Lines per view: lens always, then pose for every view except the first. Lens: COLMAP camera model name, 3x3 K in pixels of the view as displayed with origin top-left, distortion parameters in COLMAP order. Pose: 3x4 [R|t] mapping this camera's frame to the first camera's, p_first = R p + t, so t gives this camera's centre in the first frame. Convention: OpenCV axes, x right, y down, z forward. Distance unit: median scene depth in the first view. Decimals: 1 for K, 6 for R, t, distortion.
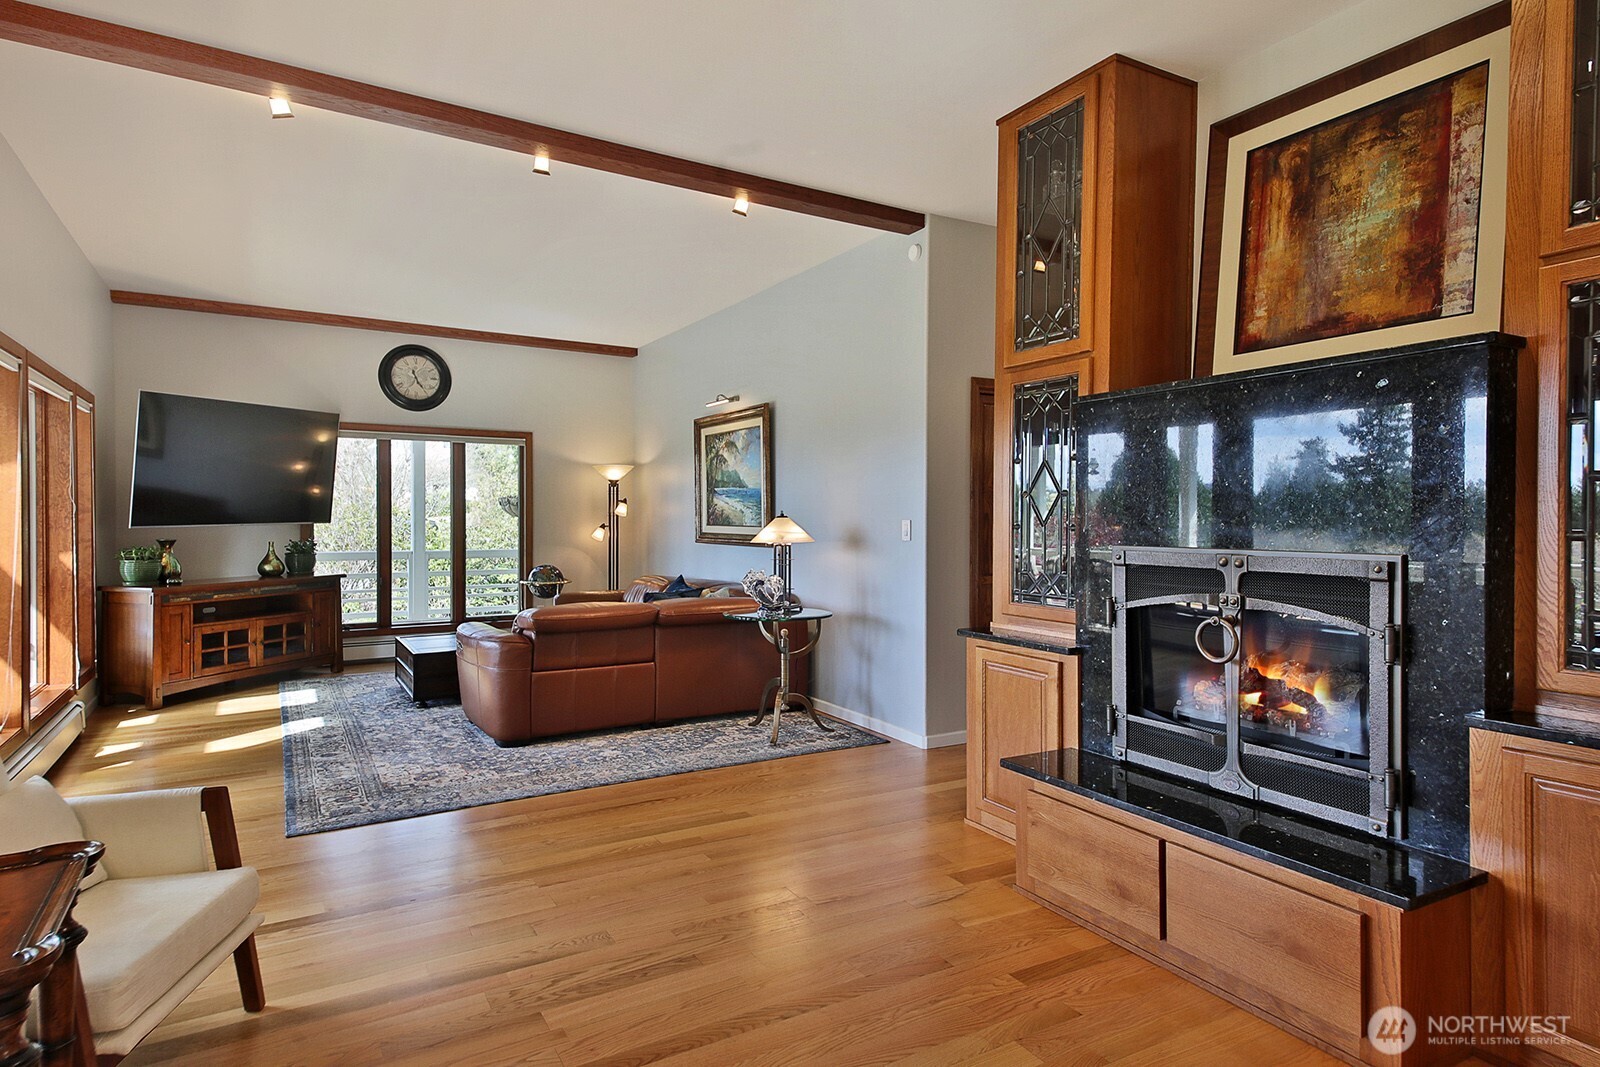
lens RADIAL K [[906.1, 0, 800.0], [0, 906.1, 533.5], [0, 0, 1]] dist [0.000363, -0.000358]
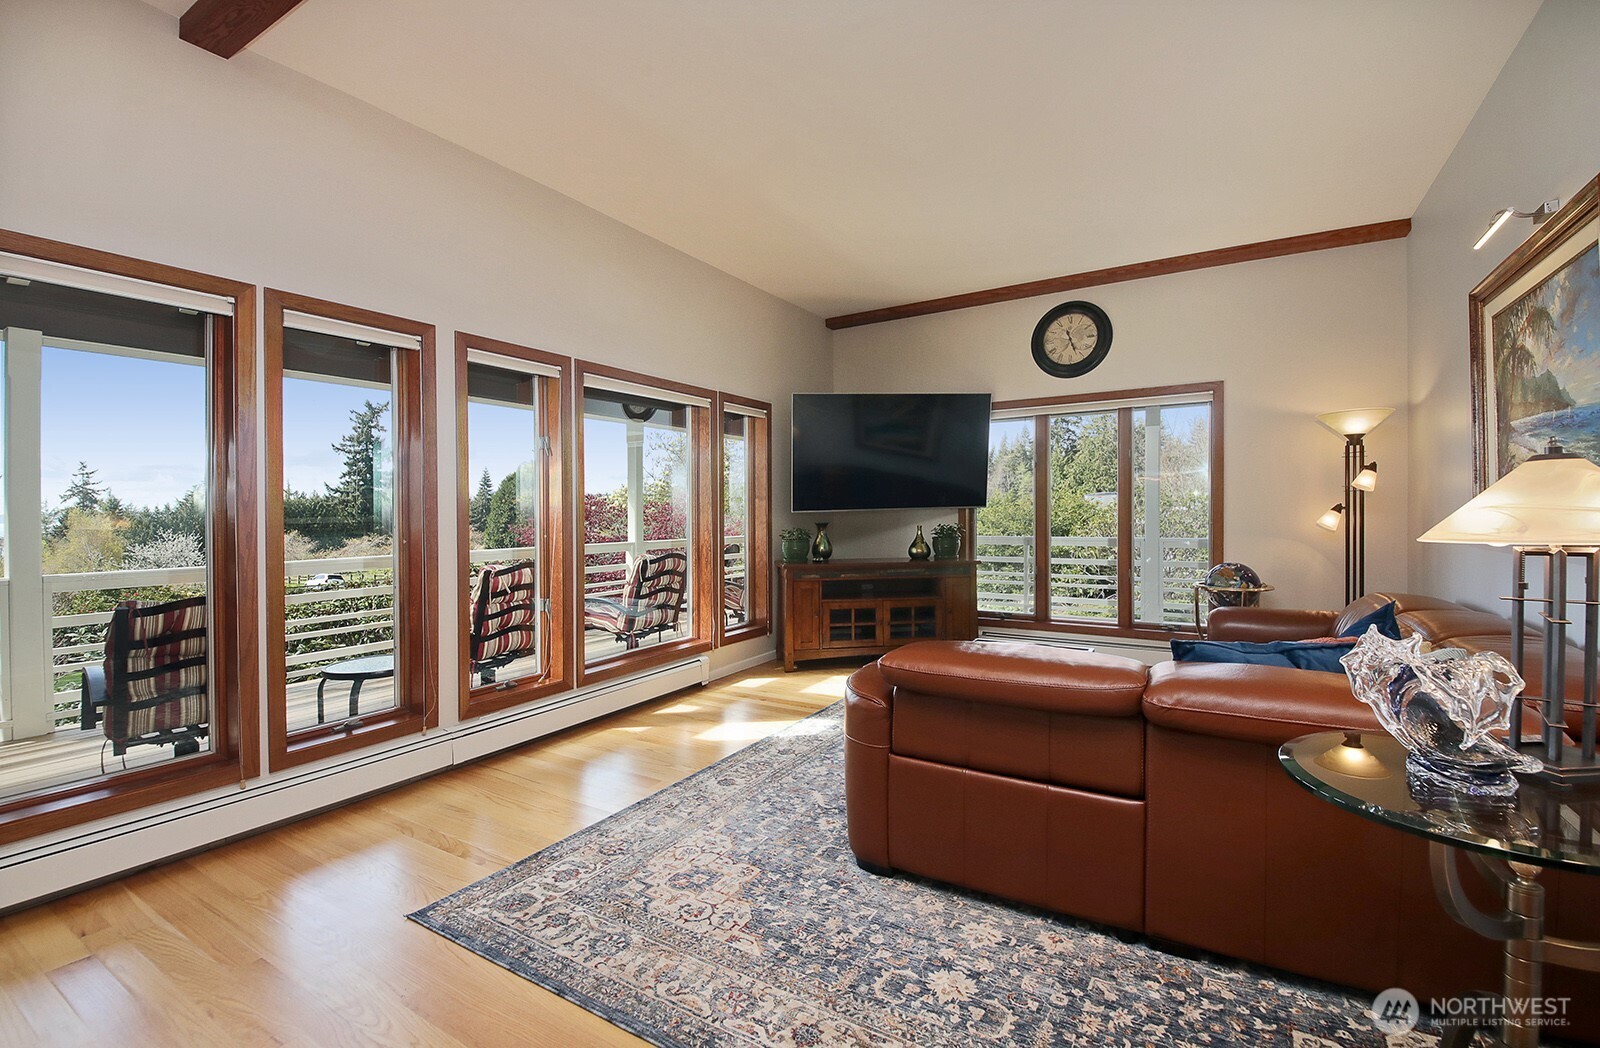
lens RADIAL K [[685.5, 0, 800.0], [0, 685.5, 524.0], [0, 0, 1]] dist [0.021292, -0.023926]
pose [[0.470238, 0.010093, -0.882482, 0.044068], [-0.004302, 0.999949, 0.009144, 0.000878], [0.882529, -0.000503, 0.470257, 0.509626]]
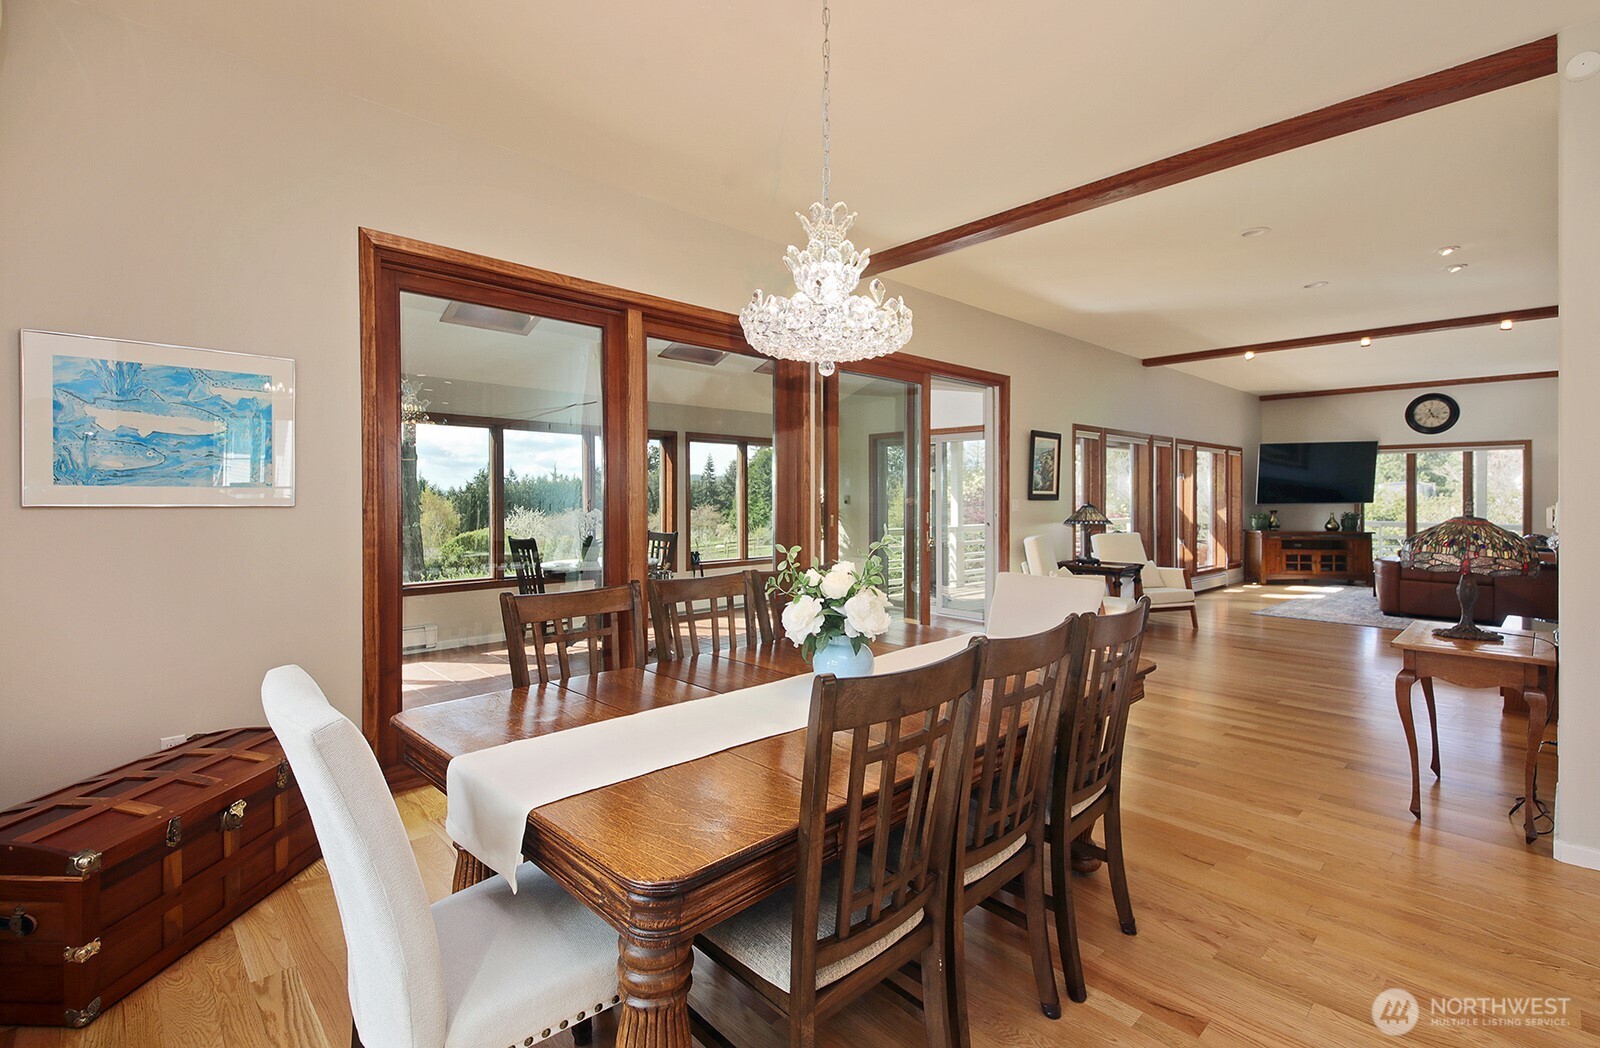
lens RADIAL K [[721.3, 0, 797.2], [0, 721.3, 495.0], [0, 0, 1]] dist [0.001862, 0.000120]
pose [[0.227110, -0.003025, -0.973864, 0.643960], [-0.017192, 0.999827, -0.007115, 0.002866], [0.973717, 0.018359, 0.227018, -0.445766]]
